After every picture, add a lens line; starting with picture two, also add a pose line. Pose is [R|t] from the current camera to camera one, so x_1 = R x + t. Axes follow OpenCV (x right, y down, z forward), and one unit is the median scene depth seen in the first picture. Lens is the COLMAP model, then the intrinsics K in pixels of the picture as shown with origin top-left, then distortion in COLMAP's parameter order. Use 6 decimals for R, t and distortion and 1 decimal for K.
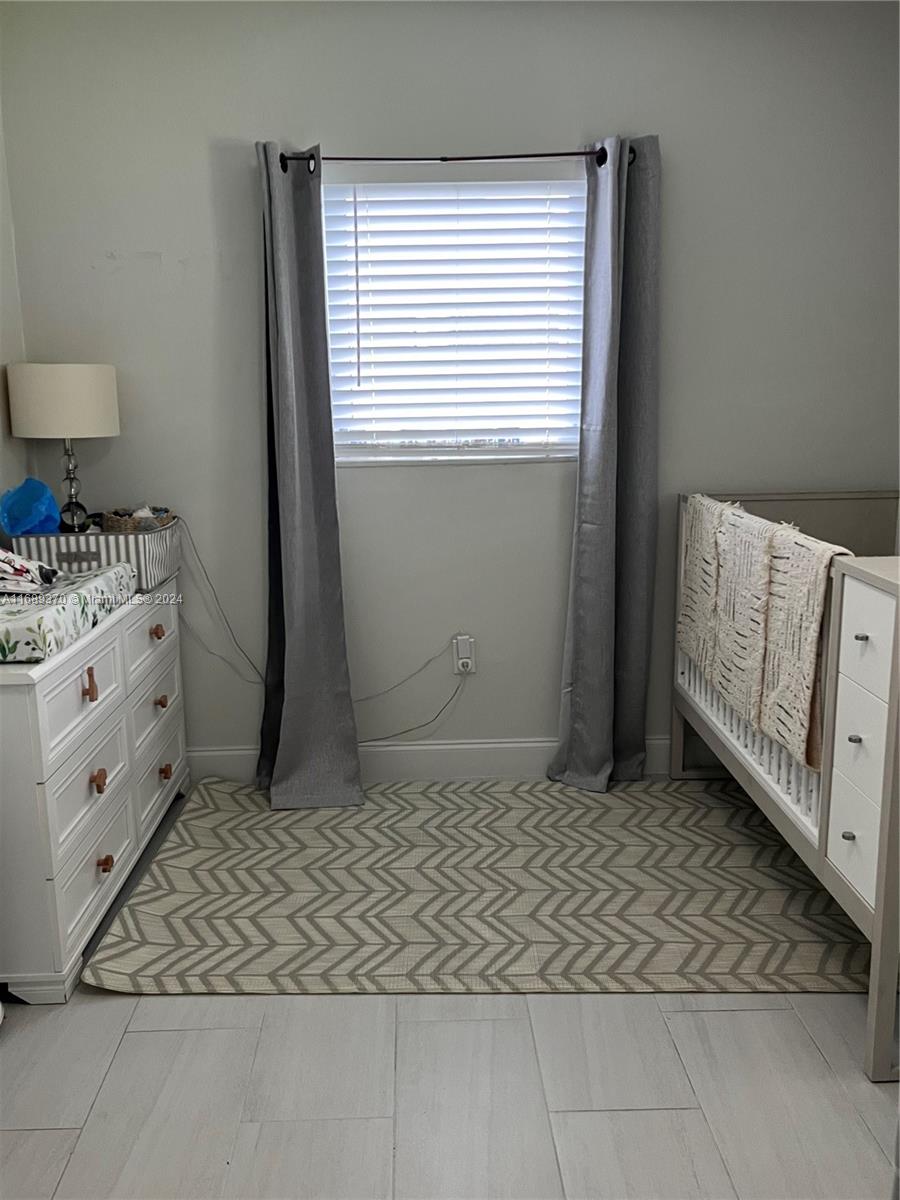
lens RADIAL K [[1065.7, 0, 447.2], [0, 1065.7, 598.0], [0, 0, 1]] dist [0.071704, -0.043348]
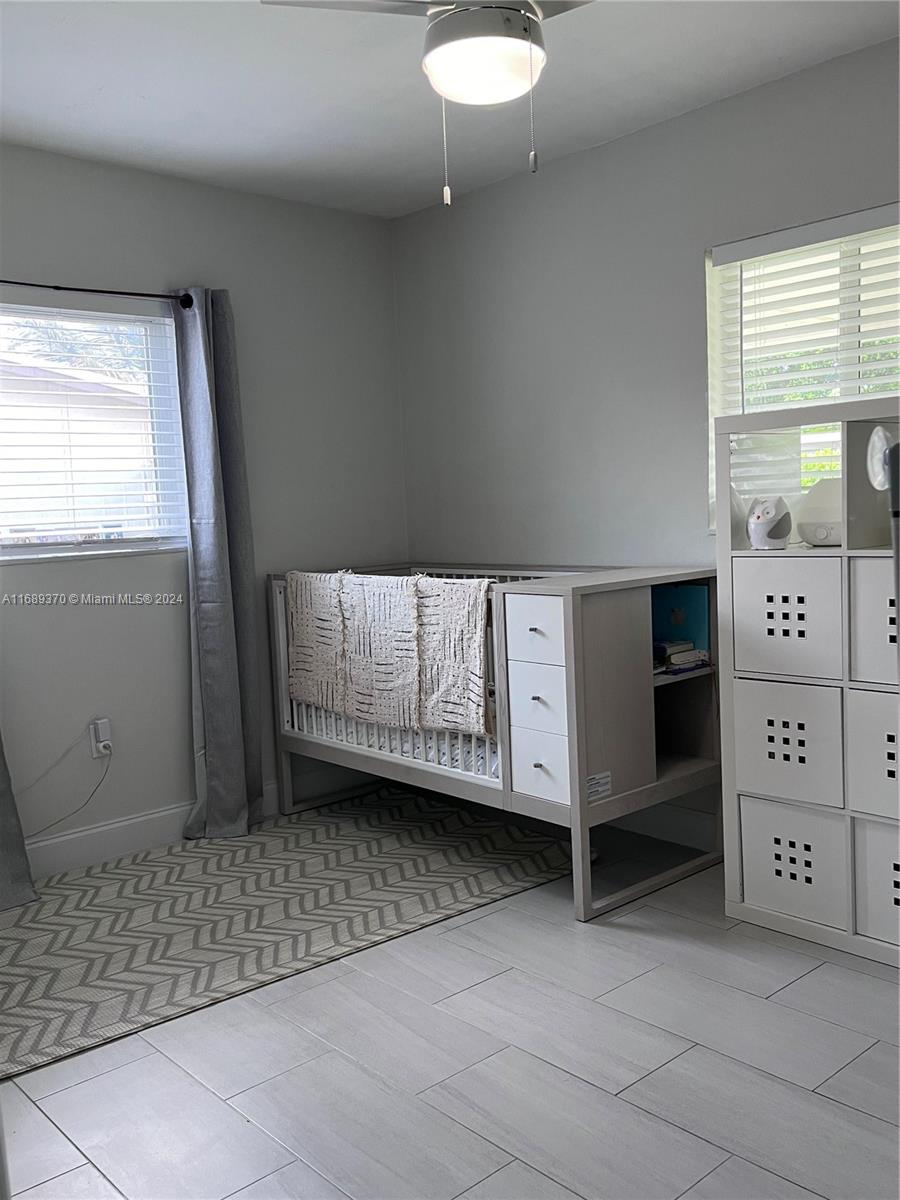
lens RADIAL K [[1065.7, 0, 462.4], [0, 1065.7, 595.6], [0, 0, 1]] dist [0.071704, -0.043348]
pose [[0.763597, -0.075735, 0.641236, -0.445457], [0.159261, 0.984506, -0.073373, 0.057209], [-0.625744, 0.158151, 0.763827, -0.067483]]
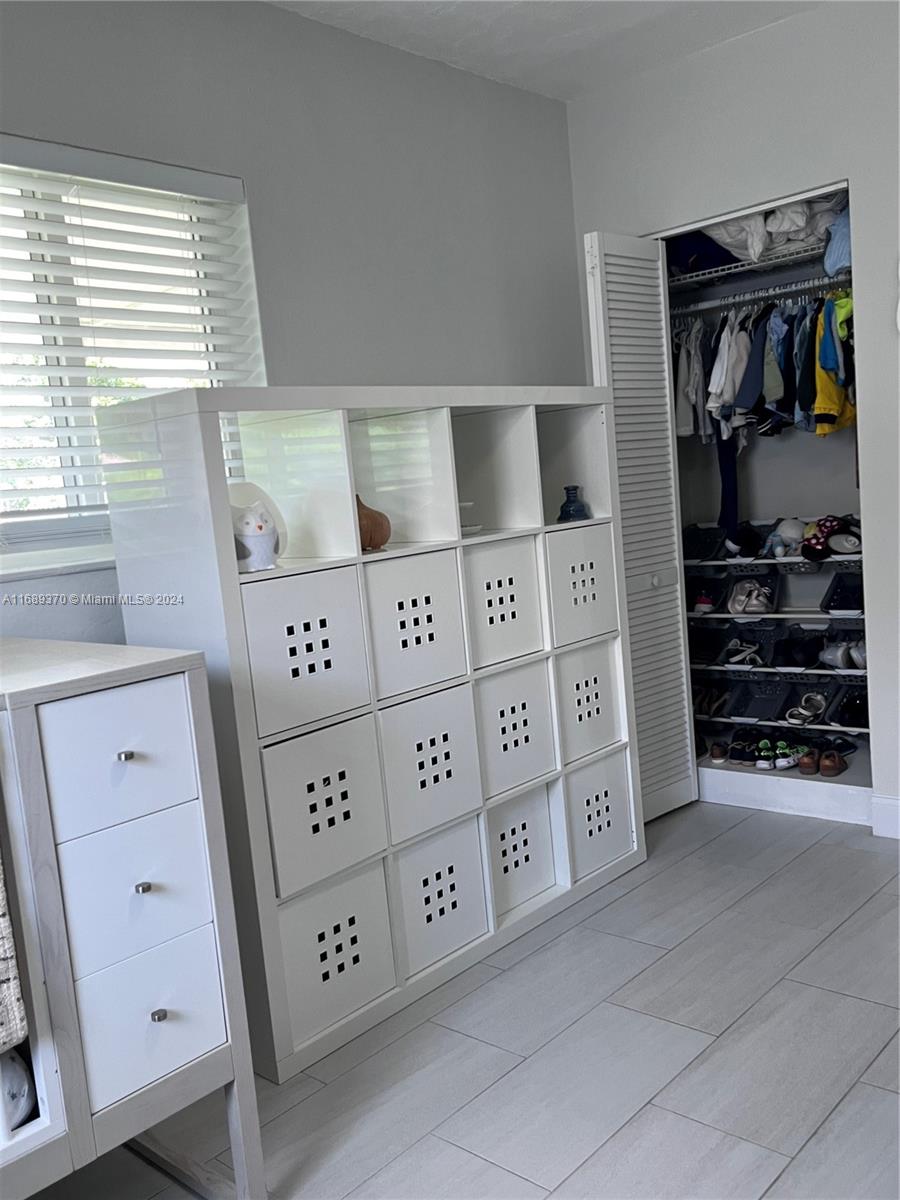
lens RADIAL K [[1065.7, 0, 457.8], [0, 1065.7, 605.6], [0, 0, 1]] dist [0.071704, -0.043348]
pose [[-0.711296, -0.007952, 0.702847, -0.223528], [0.232165, 0.941157, 0.245605, -0.135472], [-0.663443, 0.337875, -0.667596, 0.895807]]
